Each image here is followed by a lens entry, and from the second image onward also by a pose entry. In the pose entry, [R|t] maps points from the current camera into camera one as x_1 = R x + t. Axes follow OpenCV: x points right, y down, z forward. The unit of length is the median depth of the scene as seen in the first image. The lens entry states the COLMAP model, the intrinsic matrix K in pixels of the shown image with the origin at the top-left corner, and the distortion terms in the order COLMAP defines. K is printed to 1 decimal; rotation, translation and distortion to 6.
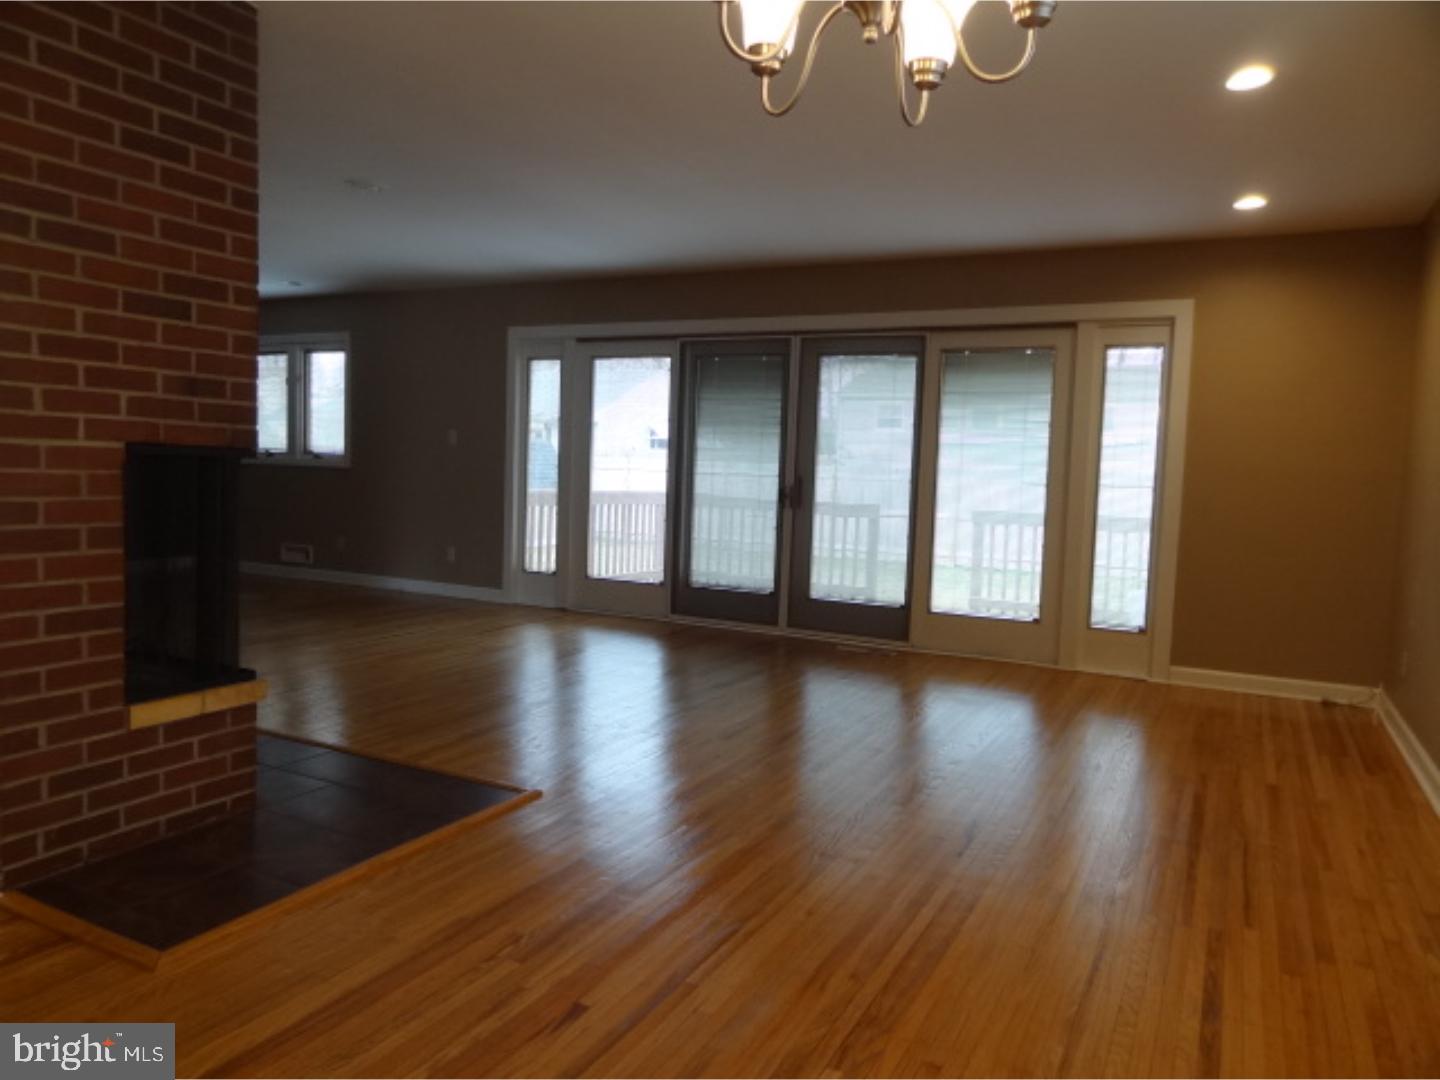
lens RADIAL K [[974.4, 0, 736.0], [0, 974.4, 539.5], [0, 0, 1]] dist [-0.005772, -0.000417]
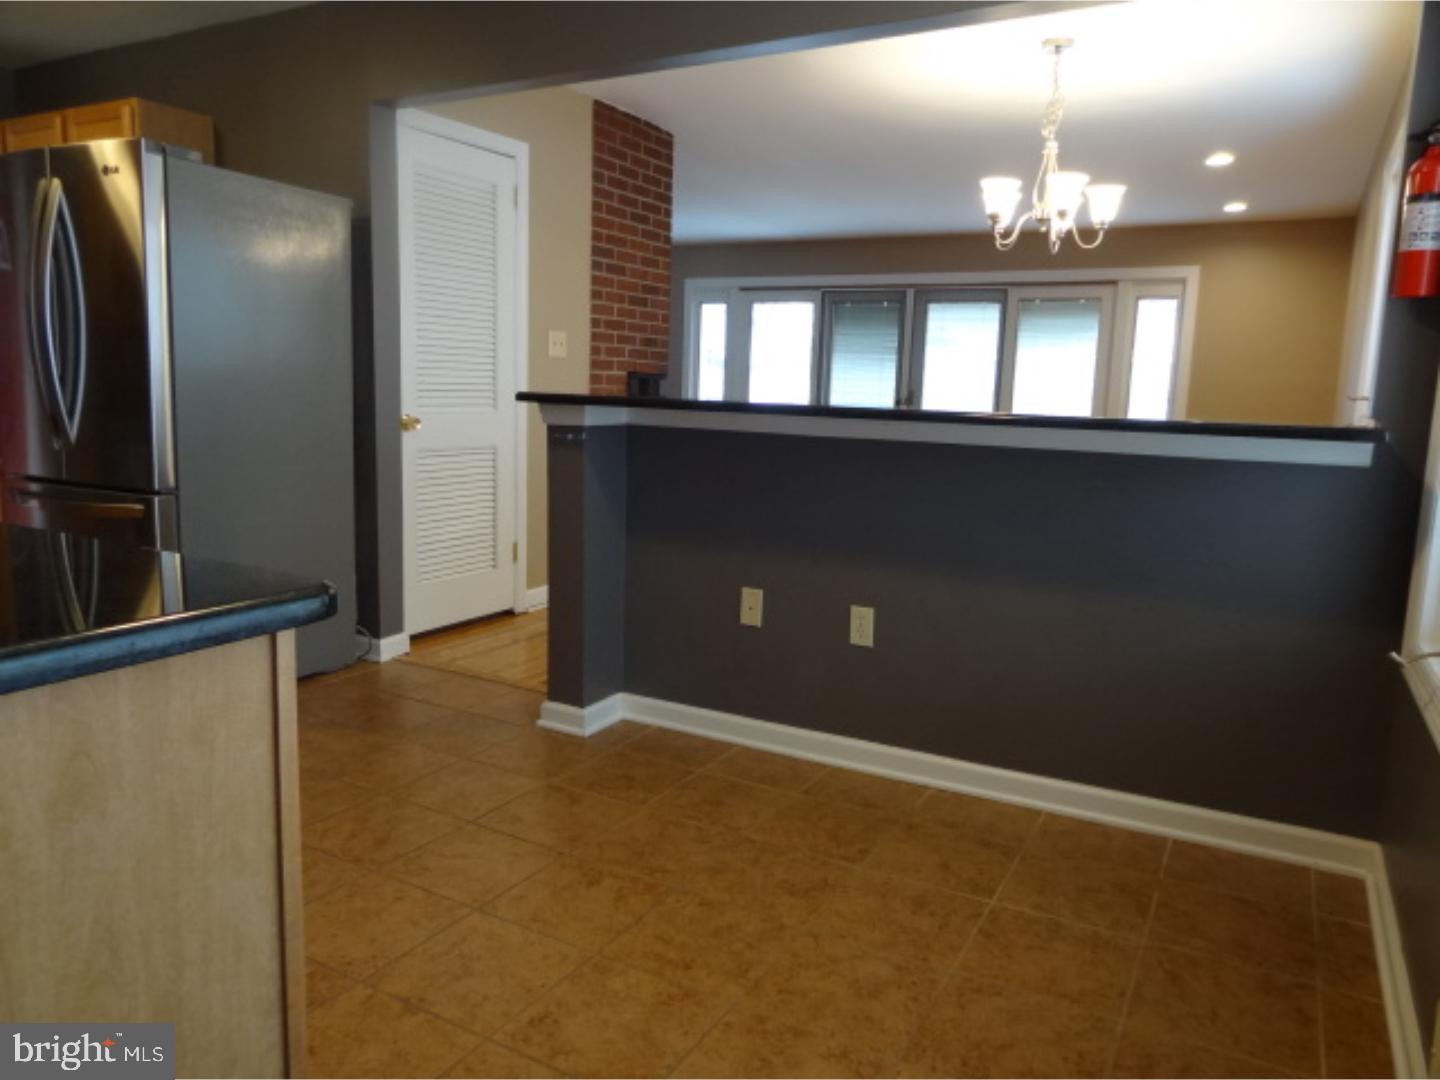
lens RADIAL K [[1006.8, 0, 725.7], [0, 1006.8, 537.0], [0, 0, 1]] dist [-0.004184, 0.006584]
pose [[0.999531, 0.000353, -0.030635, -0.345845], [0.001930, 0.997221, 0.074472, 0.077789], [0.030576, -0.074496, 0.996752, -0.998758]]
